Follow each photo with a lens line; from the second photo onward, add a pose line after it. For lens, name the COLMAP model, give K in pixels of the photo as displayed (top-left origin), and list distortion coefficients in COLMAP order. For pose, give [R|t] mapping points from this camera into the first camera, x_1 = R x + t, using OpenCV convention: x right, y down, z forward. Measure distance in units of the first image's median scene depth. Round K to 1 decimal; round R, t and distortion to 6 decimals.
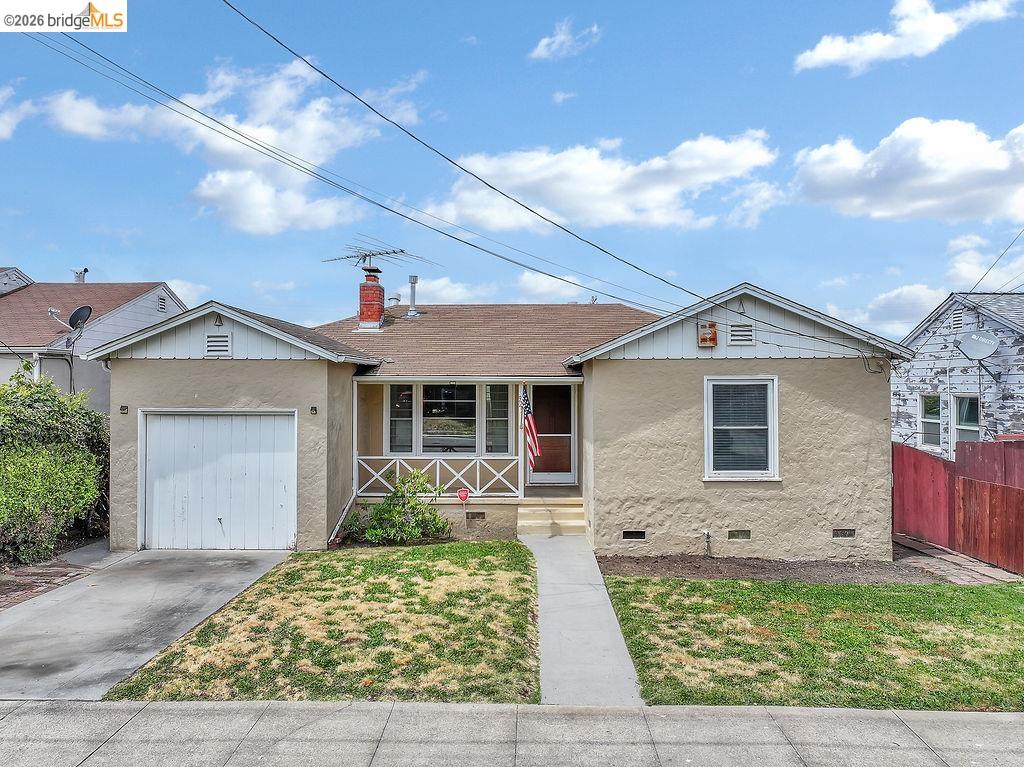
lens RADIAL K [[722.5, 0, 512.6], [0, 722.5, 377.8], [0, 0, 1]] dist [-0.008569, 0.020460]
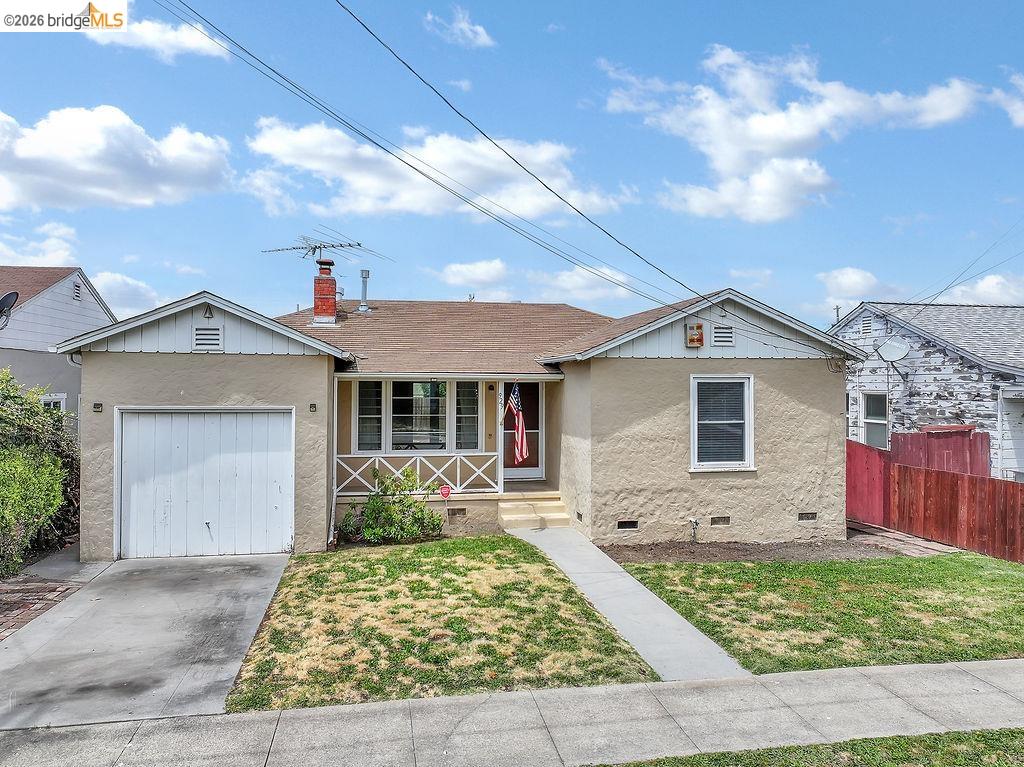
lens RADIAL K [[722.5, 0, 509.1], [0, 722.5, 383.6], [0, 0, 1]] dist [-0.008569, 0.020460]
pose [[0.980424, 0.003149, 0.196871, -0.212105], [-0.005421, 0.999925, 0.011001, 0.000821], [-0.196821, -0.011853, 0.980368, 0.002514]]
